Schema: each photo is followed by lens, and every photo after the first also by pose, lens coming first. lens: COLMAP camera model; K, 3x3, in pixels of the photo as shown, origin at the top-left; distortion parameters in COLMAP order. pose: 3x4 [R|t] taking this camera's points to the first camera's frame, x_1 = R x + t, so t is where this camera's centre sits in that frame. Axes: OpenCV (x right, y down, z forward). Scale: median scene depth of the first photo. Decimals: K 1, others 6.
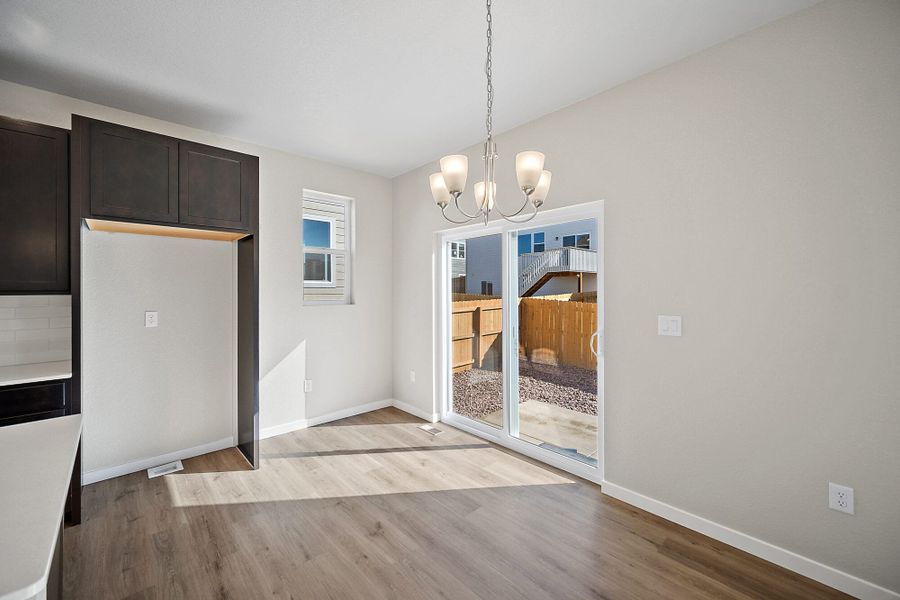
lens RADIAL K [[358.7, 0, 447.8], [0, 358.7, 290.6], [0, 0, 1]] dist [-0.000846, -0.001100]
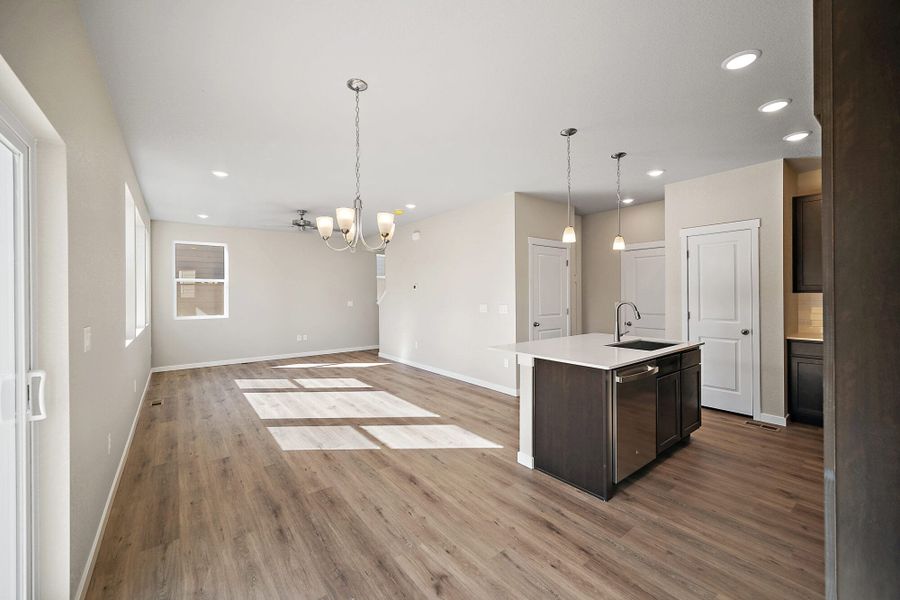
lens RADIAL K [[358.7, 0, 449.3], [0, 358.7, 296.4], [0, 0, 1]] dist [-0.000846, -0.001100]
pose [[-0.995702, 0.010725, 0.091992, -0.256212], [0.011044, 0.999935, 0.002955, 0.004386], [-0.091954, 0.003958, -0.995755, 1.540794]]
